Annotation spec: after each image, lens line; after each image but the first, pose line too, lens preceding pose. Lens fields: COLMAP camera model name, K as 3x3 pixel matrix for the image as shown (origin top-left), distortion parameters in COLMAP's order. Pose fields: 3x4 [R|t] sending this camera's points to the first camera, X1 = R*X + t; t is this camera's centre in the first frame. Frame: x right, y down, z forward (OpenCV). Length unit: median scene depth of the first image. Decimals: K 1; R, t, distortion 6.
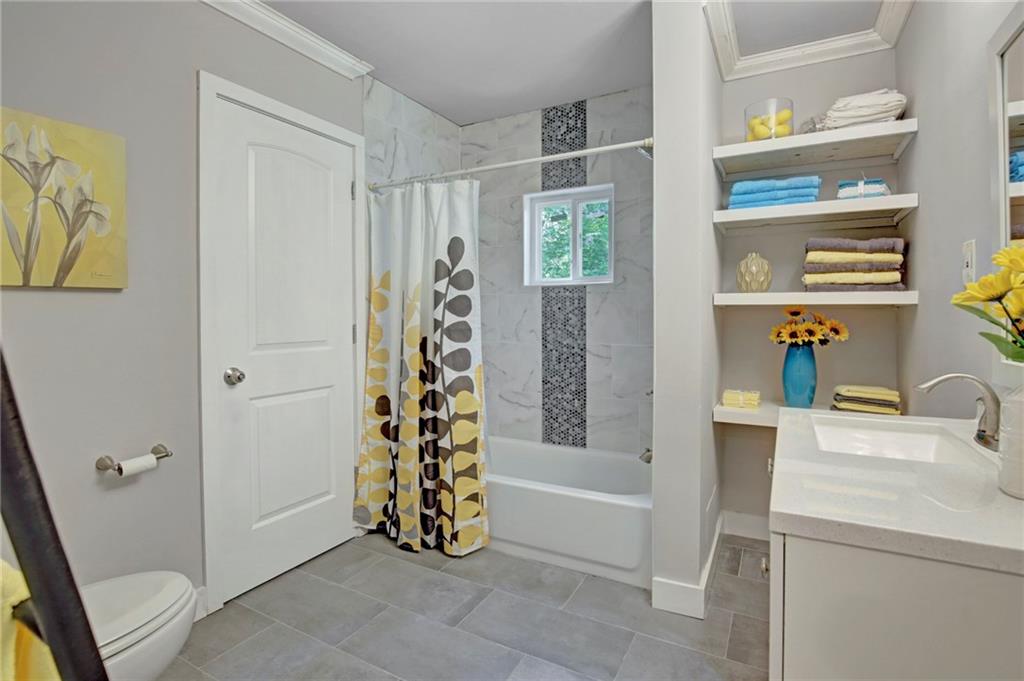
lens RADIAL K [[489.4, 0, 512.0], [0, 489.4, 340.5], [0, 0, 1]] dist [-0.033754, 0.000113]
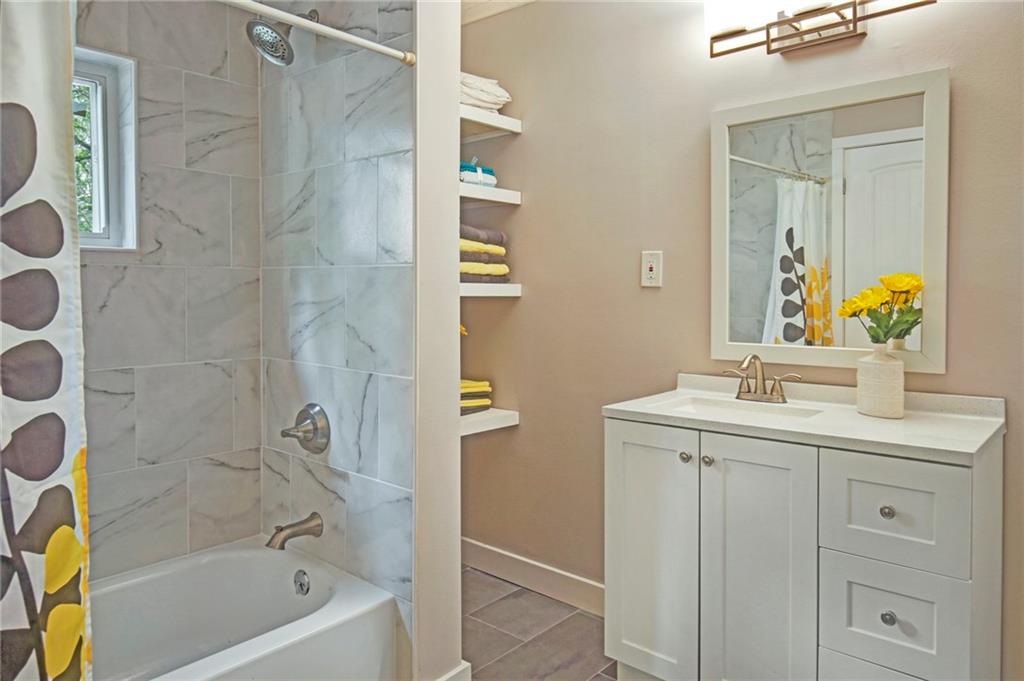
lens RADIAL K [[695.1, 0, 512.8], [0, 695.1, 336.4], [0, 0, 1]] dist [-0.001187, -0.000112]
pose [[0.211058, -0.058648, 0.975713, -0.621640], [0.049897, 0.997543, 0.049167, -0.058871], [-0.976199, 0.038308, 0.213465, 0.632355]]
